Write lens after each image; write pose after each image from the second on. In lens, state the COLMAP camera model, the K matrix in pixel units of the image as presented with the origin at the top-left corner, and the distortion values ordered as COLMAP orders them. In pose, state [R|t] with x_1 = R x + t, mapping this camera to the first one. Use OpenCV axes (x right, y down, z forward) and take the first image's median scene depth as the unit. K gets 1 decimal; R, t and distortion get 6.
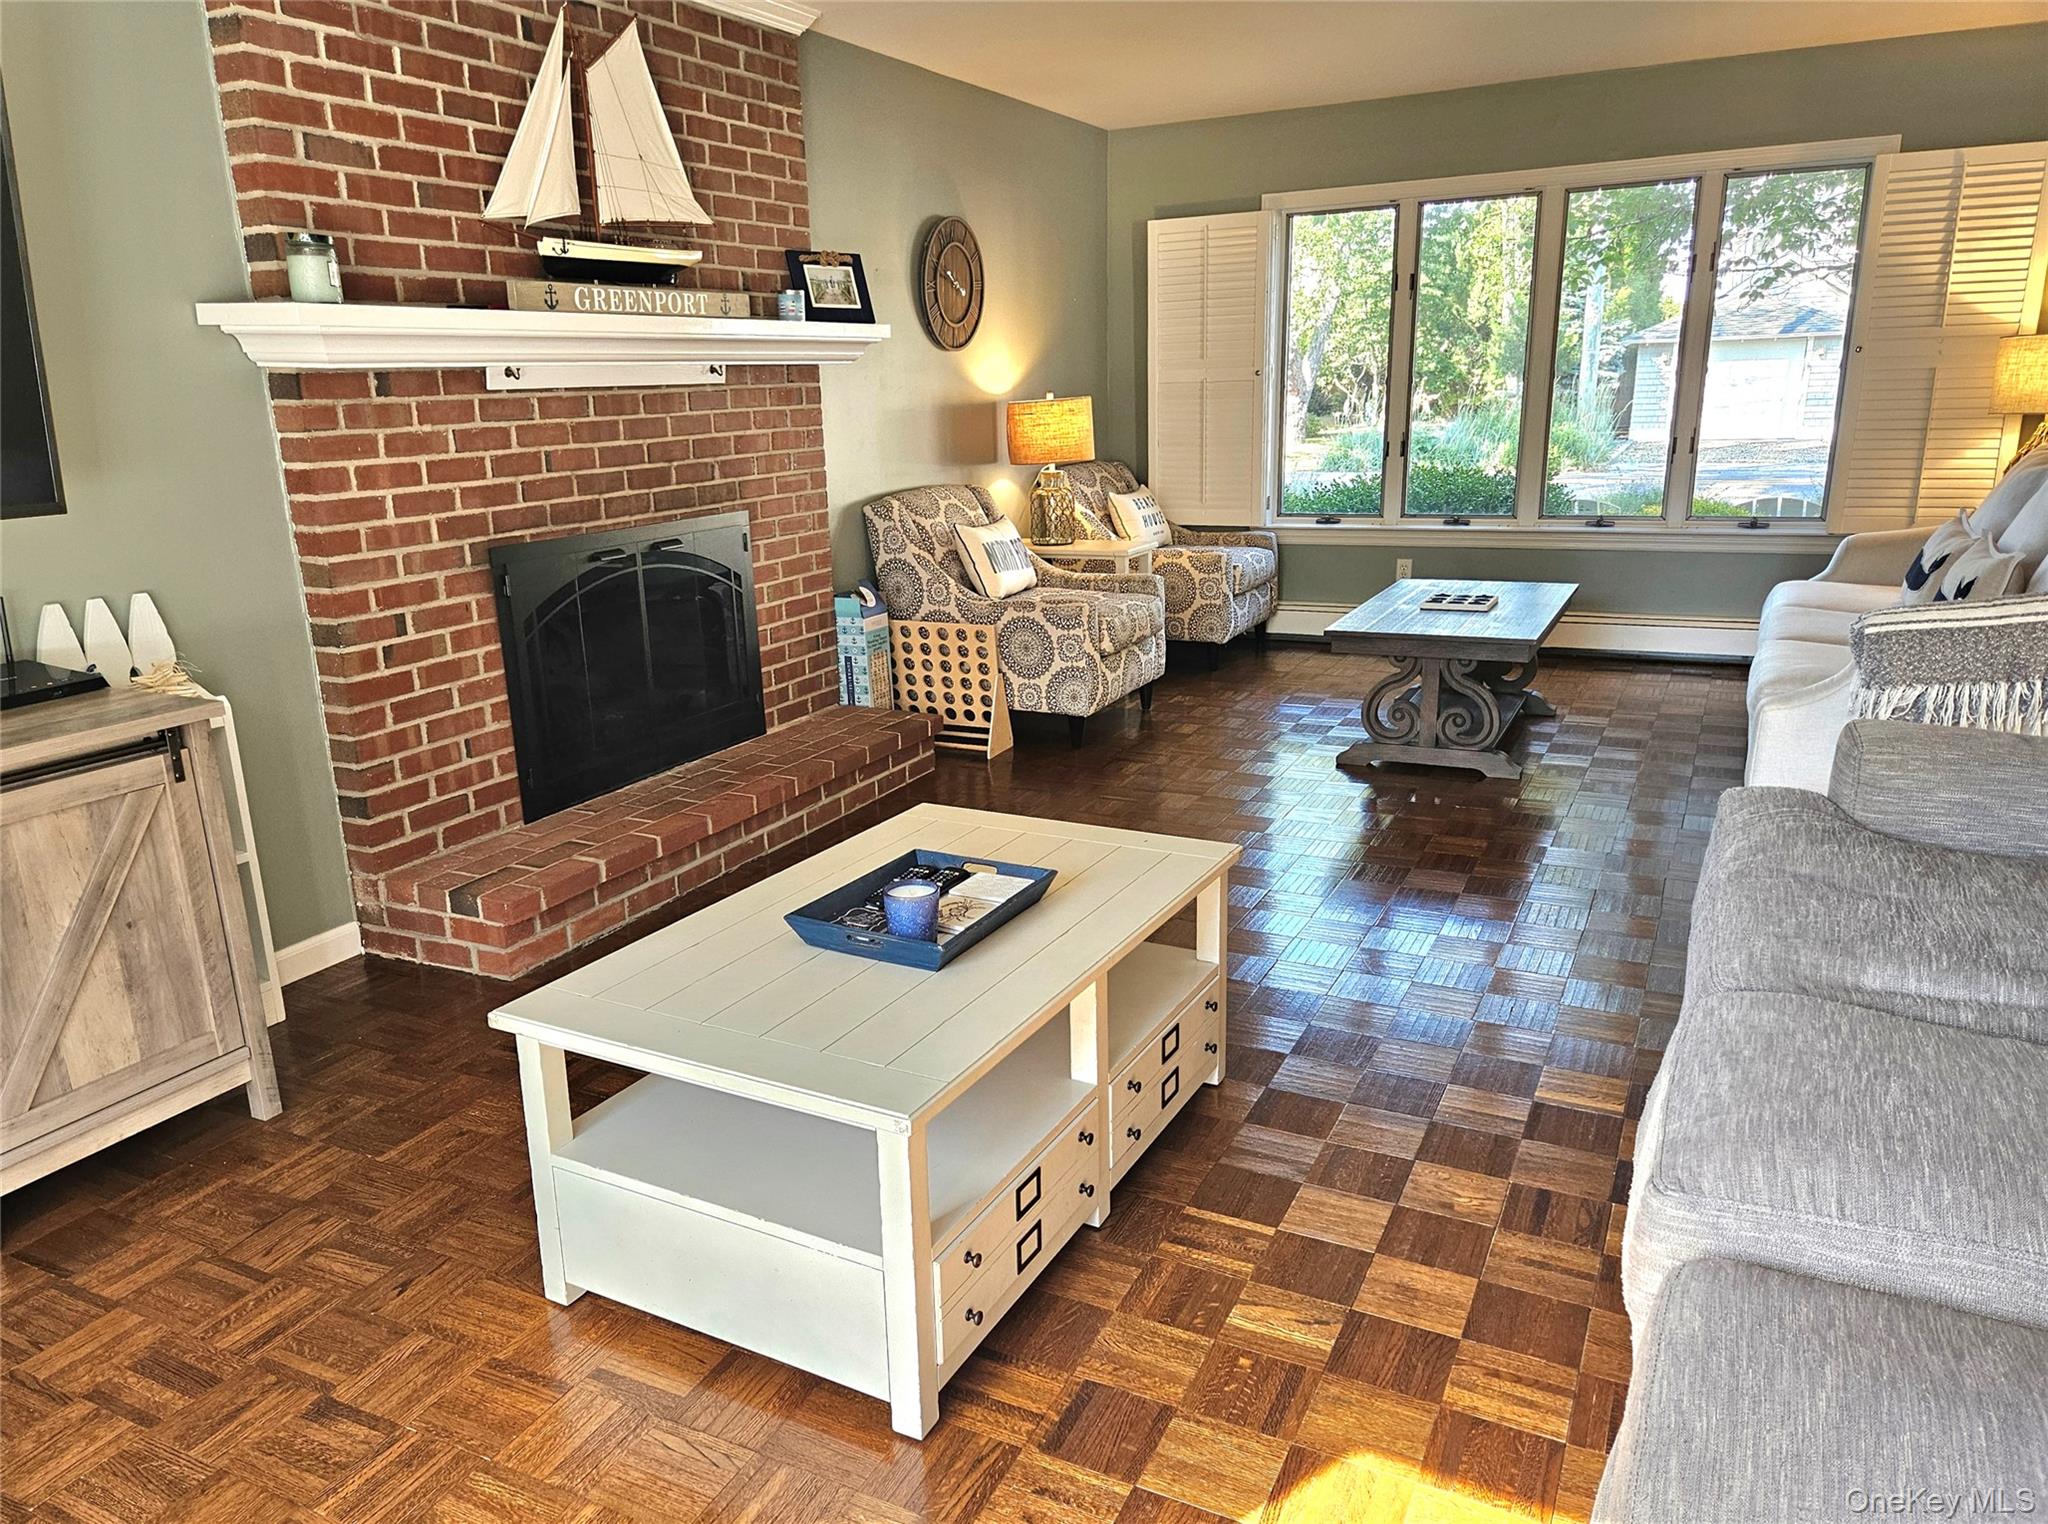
lens RADIAL K [[1387.2, 0, 1024.0], [0, 1387.2, 762.0], [0, 0, 1]] dist [0.039338, -0.045625]
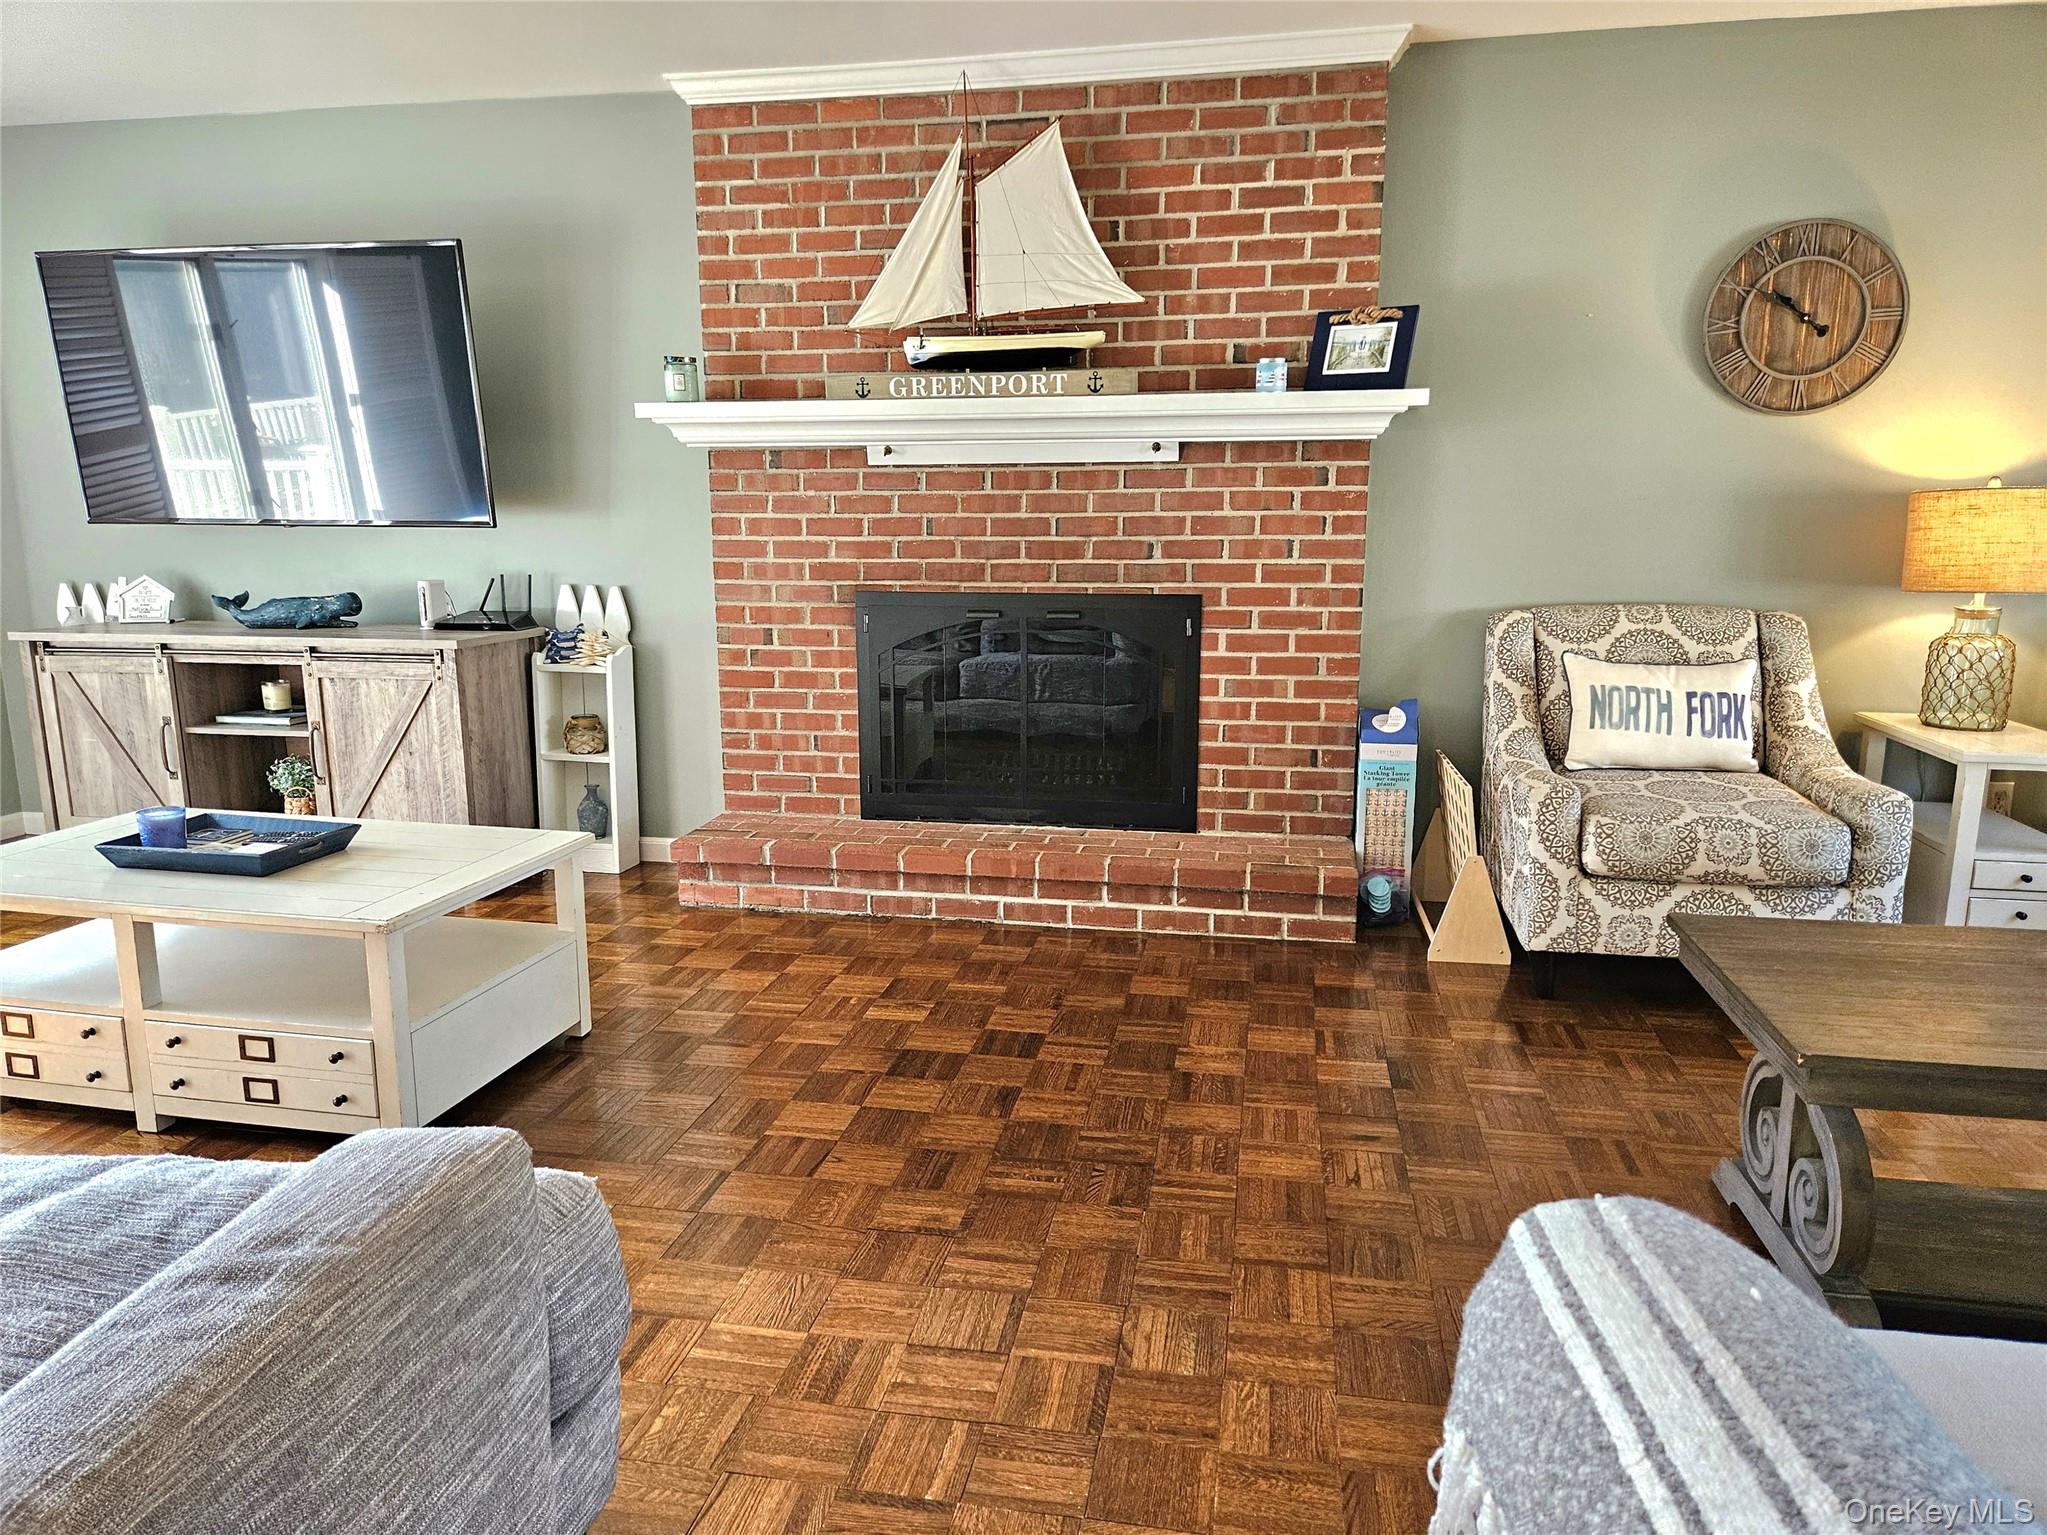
lens RADIAL K [[1366.2, 0, 1023.5], [0, 1366.2, 767.5], [0, 0, 1]] dist [0.028122, -0.004824]
pose [[0.285354, 0.206542, -0.935903, 0.823210], [-0.259723, 0.956629, 0.131927, -0.200864], [0.922560, 0.205430, 0.326621, 0.767352]]
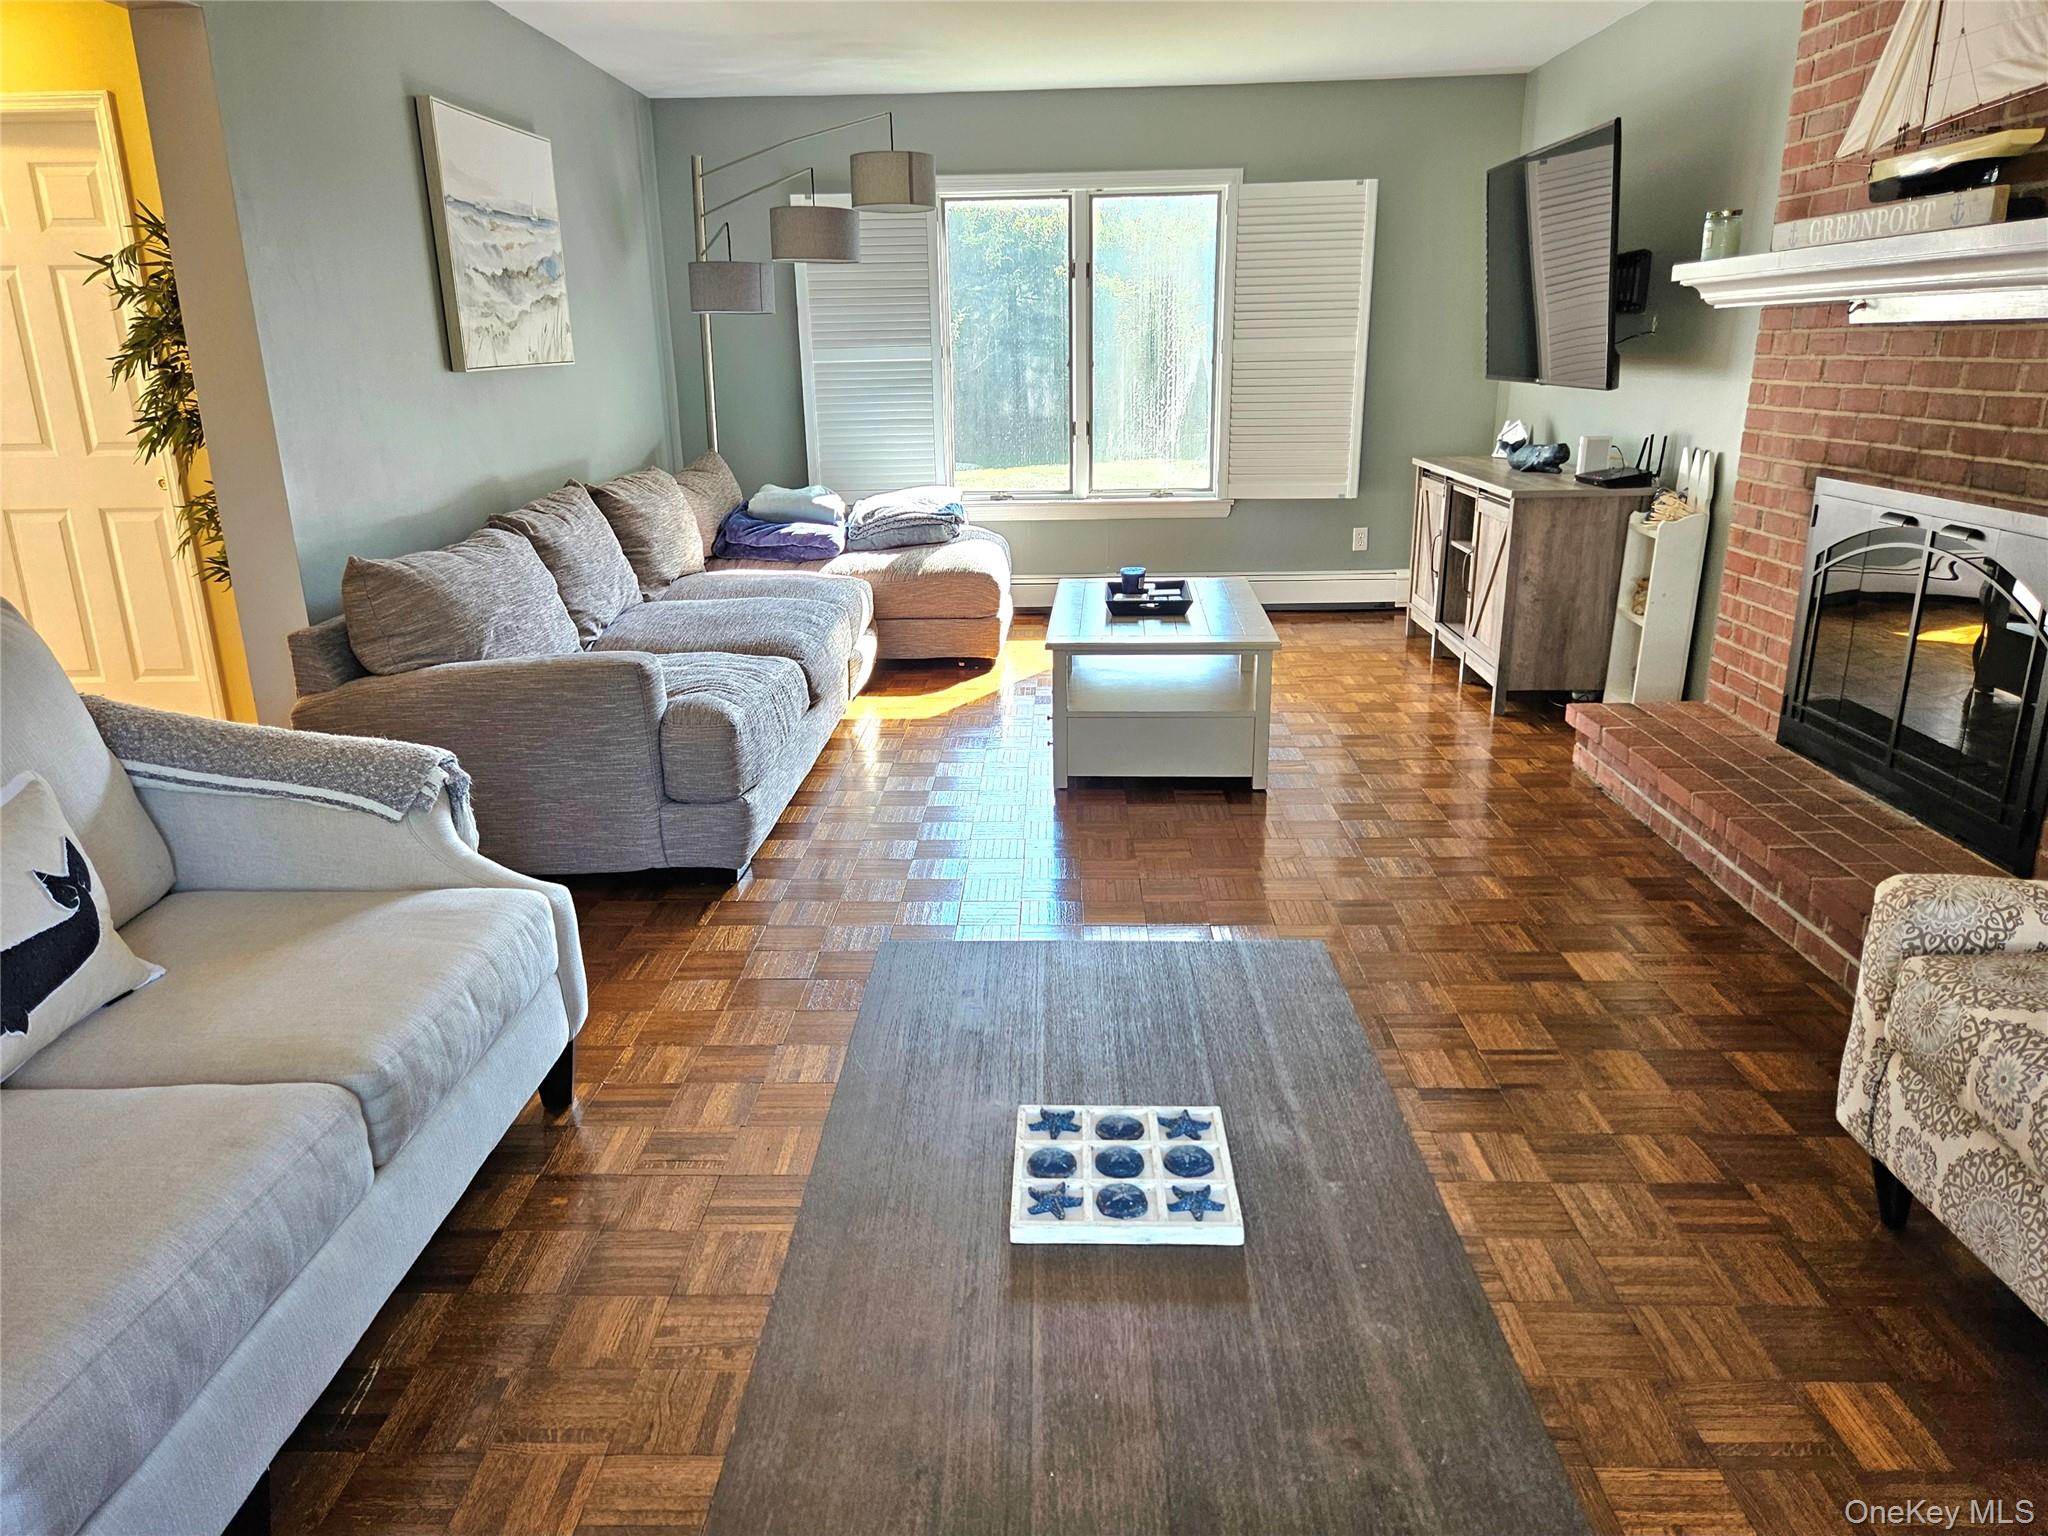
lens RADIAL K [[1366.8, 0, 1024.0], [0, 1366.8, 768.0], [0, 0, 1]] dist [0.028122, -0.004824]
pose [[-0.893952, 0.171690, -0.413971, 0.615889], [-0.078878, 0.849013, 0.522451, -0.463342], [0.441166, 0.499700, -0.745435, 1.618728]]
